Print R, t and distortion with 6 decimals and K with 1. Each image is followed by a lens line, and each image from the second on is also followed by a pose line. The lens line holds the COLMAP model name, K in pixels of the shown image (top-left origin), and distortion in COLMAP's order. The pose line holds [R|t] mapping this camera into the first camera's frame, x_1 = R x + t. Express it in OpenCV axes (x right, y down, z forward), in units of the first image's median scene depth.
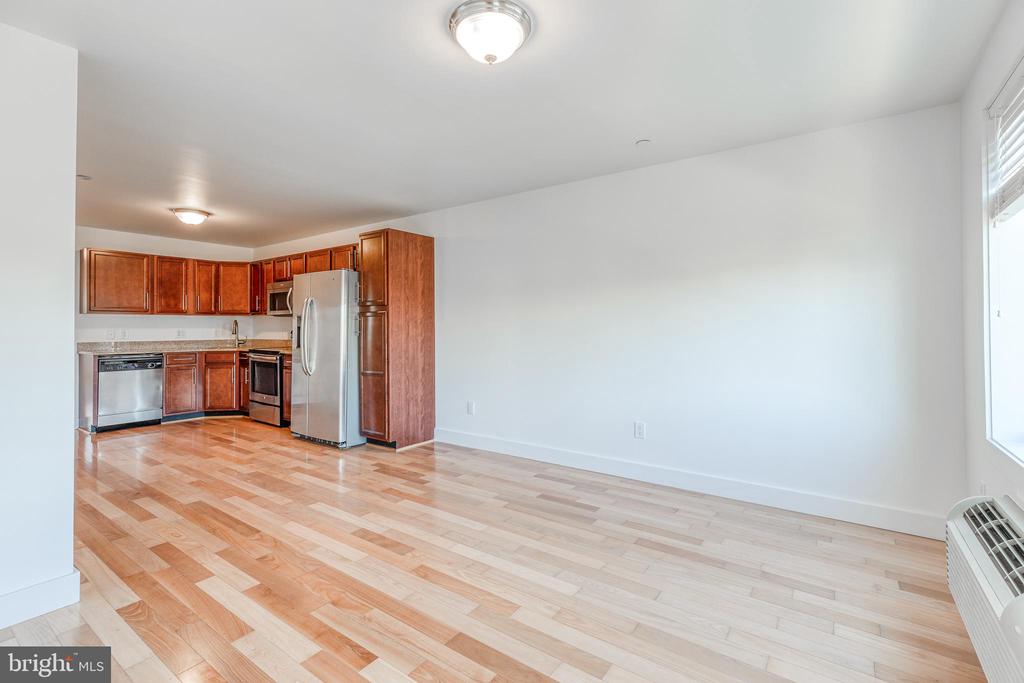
lens RADIAL K [[459.7, 0, 515.1], [0, 459.7, 324.3], [0, 0, 1]] dist [0.006756, -0.001348]
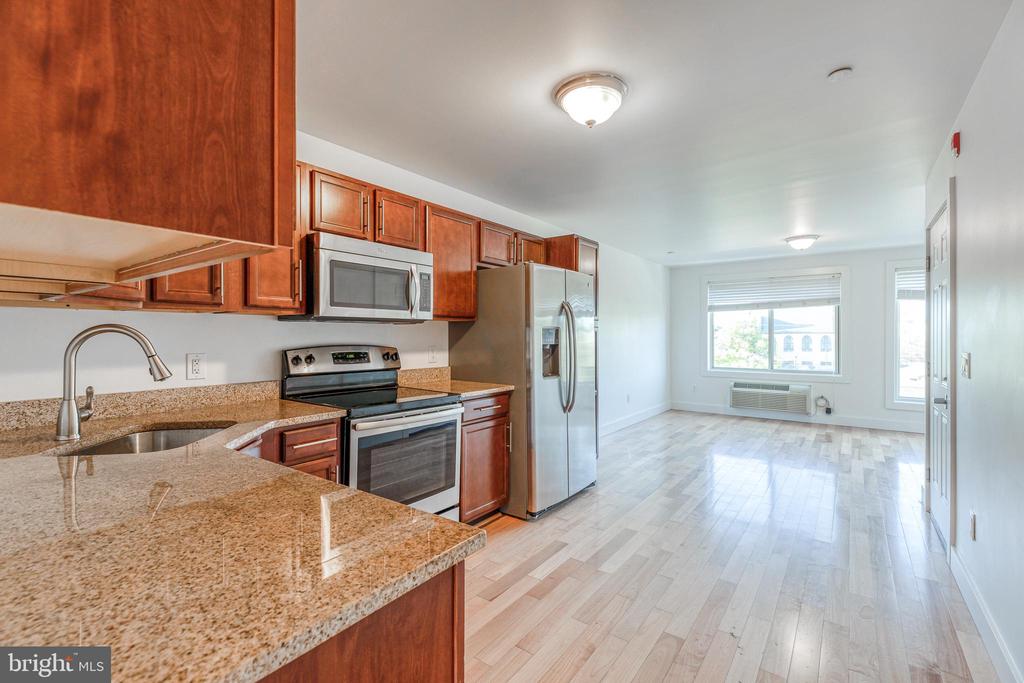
lens RADIAL K [[459.7, 0, 511.9], [0, 459.7, 333.8], [0, 0, 1]] dist [0.006756, -0.001348]
pose [[0.021283, 0.005060, 0.999761, -1.162621], [-0.007950, 0.999956, -0.004892, -0.006719], [-0.999742, -0.007844, 0.021322, 1.072093]]
